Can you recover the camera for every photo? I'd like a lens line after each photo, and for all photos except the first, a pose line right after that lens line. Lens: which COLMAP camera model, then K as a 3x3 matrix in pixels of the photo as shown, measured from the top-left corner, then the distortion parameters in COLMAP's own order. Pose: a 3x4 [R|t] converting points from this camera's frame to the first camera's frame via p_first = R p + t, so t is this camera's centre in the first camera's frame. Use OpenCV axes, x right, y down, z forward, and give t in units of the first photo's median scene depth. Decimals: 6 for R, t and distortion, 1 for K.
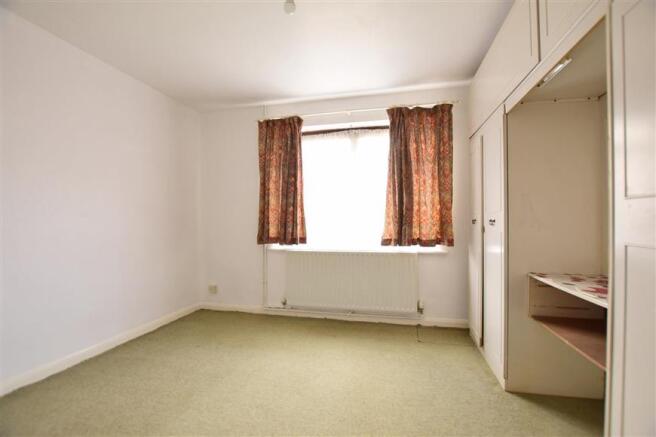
lens RADIAL K [[288.2, 0, 328.0], [0, 288.2, 218.5], [0, 0, 1]] dist [-0.038484, 0.000294]
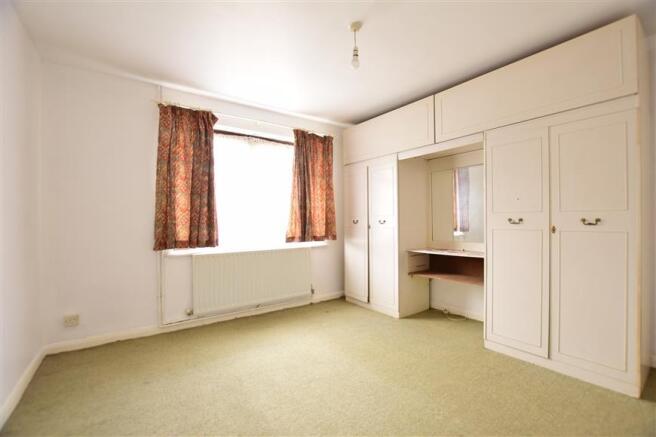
lens RADIAL K [[288.2, 0, 328.0], [0, 288.2, 218.5], [0, 0, 1]] dist [-0.038484, 0.000294]
pose [[0.658043, 0.005502, 0.752960, -0.602397], [-0.000730, 0.999977, -0.006669, 0.002091], [-0.752980, 0.003839, 0.658032, 0.095521]]
